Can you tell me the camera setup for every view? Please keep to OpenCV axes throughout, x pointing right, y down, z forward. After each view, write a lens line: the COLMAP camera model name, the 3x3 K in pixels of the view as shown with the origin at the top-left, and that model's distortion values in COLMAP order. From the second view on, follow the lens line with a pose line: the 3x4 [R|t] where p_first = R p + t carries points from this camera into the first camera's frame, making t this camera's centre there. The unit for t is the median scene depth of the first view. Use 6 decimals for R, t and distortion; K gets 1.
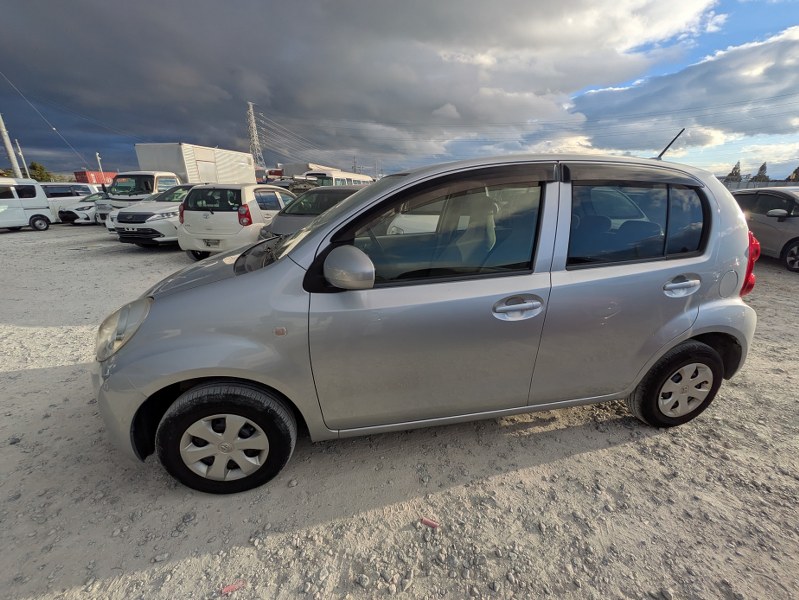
lens RADIAL K [[317.5, 0, 399.5], [0, 317.5, 300.0], [0, 0, 1]] dist [-0.000826, -0.000172]
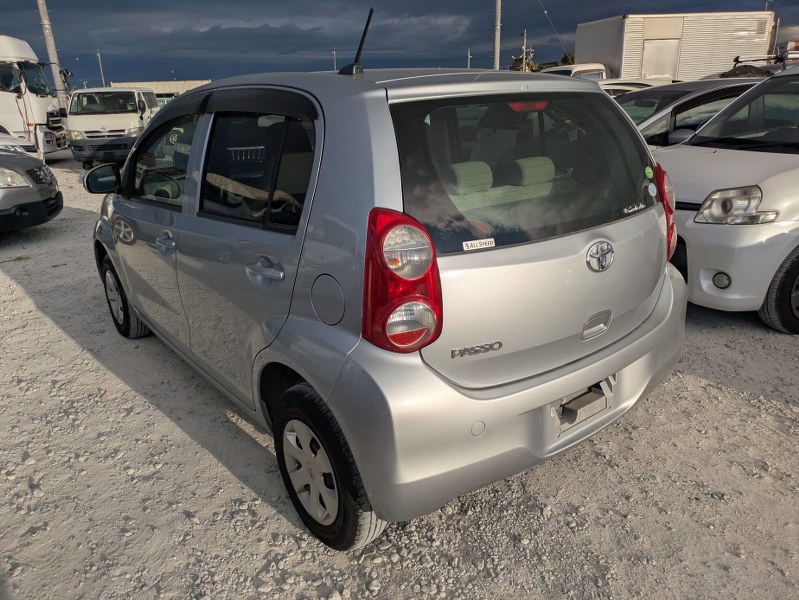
lens RADIAL K [[585.1, 0, 398.2], [0, 585.1, 313.8], [0, 0, 1]] dist [0.020519, -0.005061]
pose [[0.466324, 0.293999, -0.834330, 2.332496], [-0.258312, 0.947307, 0.189434, -0.305905], [0.846059, 0.127180, 0.517696, 0.717271]]
